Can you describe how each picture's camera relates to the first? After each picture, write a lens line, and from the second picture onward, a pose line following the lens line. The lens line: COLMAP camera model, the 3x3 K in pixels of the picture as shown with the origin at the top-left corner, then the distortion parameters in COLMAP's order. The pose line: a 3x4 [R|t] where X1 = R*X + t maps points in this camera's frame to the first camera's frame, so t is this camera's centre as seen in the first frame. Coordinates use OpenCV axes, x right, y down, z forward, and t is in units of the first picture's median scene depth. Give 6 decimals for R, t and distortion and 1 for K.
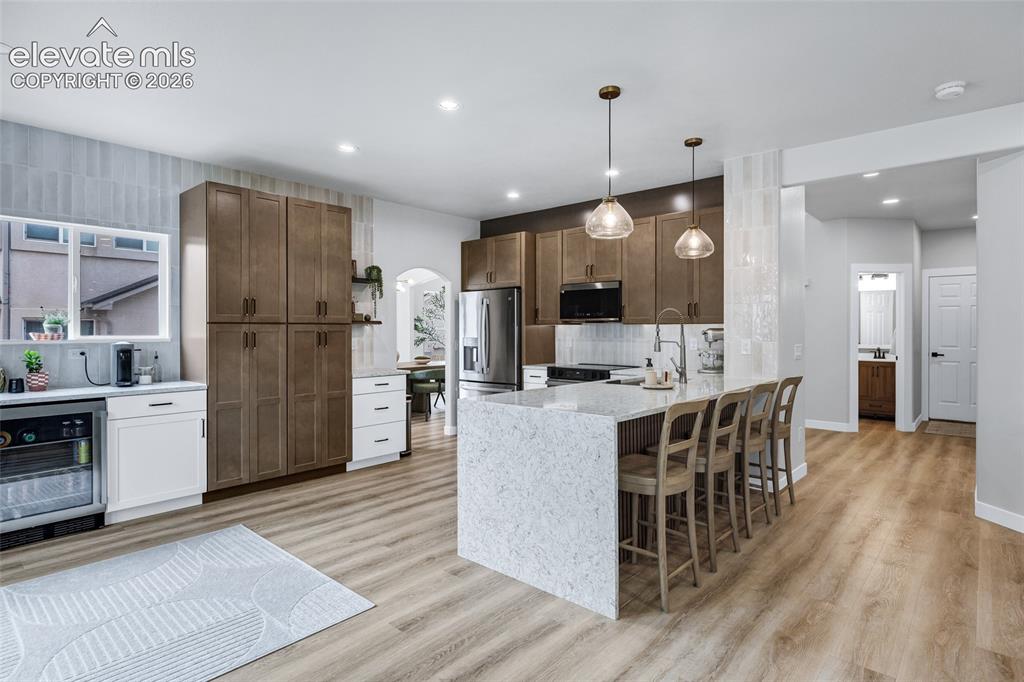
lens RADIAL K [[536.4, 0, 514.1], [0, 536.4, 332.3], [0, 0, 1]] dist [-0.006845, 0.000017]
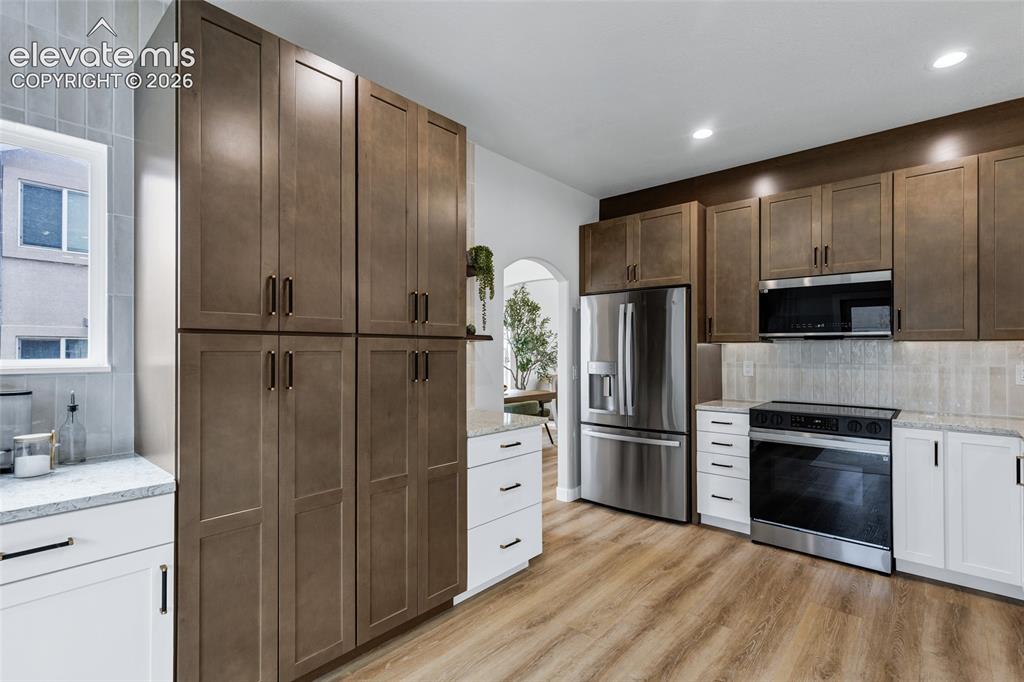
lens RADIAL K [[473.8, 0, 509.0], [0, 473.8, 350.4], [0, 0, 1]] dist [0.002480, -0.001327]
pose [[0.999970, 0.001668, -0.007558, -0.253730], [-0.001715, 0.999979, -0.006248, -0.000154], [0.007548, 0.006261, 0.999952, 0.513234]]
